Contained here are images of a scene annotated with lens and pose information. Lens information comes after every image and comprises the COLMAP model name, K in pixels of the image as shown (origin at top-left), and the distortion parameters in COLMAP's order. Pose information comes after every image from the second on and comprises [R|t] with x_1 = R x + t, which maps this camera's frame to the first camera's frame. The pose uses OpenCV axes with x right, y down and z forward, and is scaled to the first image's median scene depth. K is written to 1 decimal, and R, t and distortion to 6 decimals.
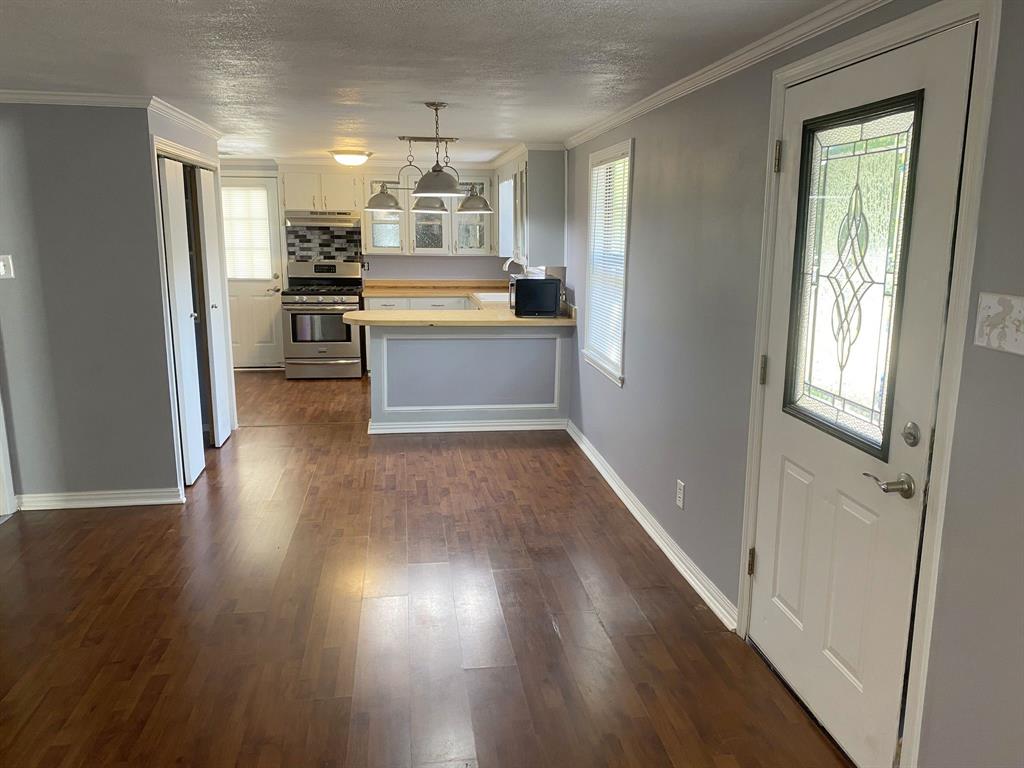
lens RADIAL K [[791.0, 0, 545.1], [0, 791.0, 382.7], [0, 0, 1]] dist [0.089576, -0.094588]
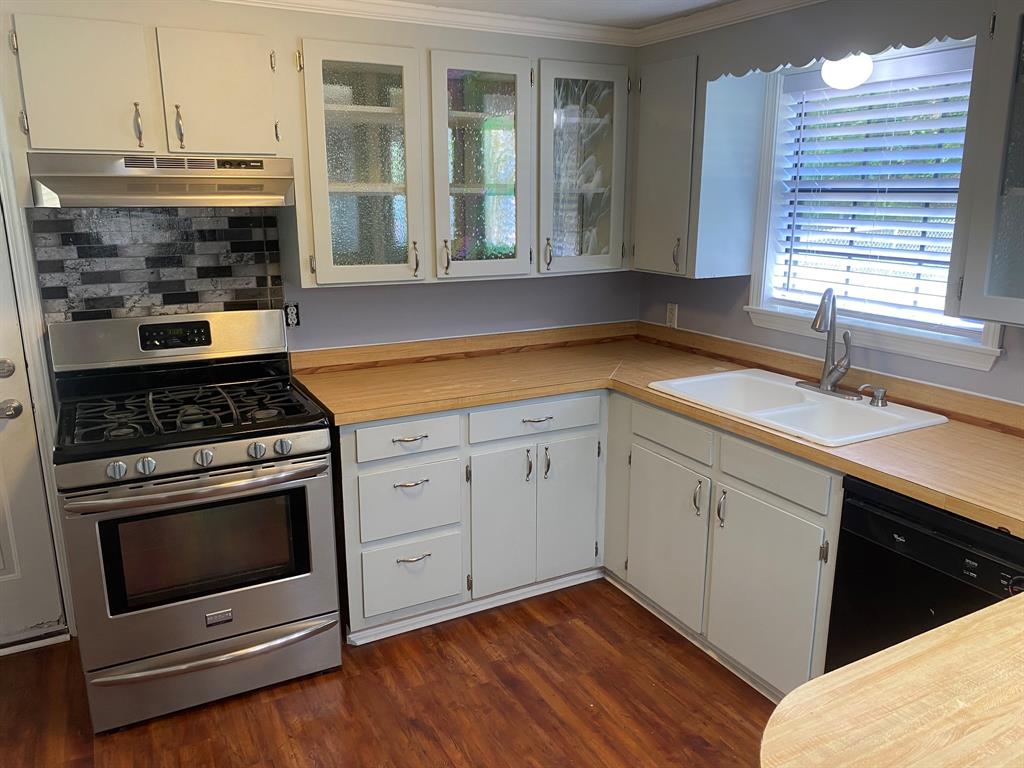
lens RADIAL K [[791.0, 0, 518.7], [0, 791.0, 388.2], [0, 0, 1]] dist [0.089576, -0.094588]
pose [[0.947311, -0.087334, 0.308179, -0.246050], [0.069784, 0.995273, 0.067538, -0.133818], [-0.312621, -0.042473, 0.948928, 0.644039]]
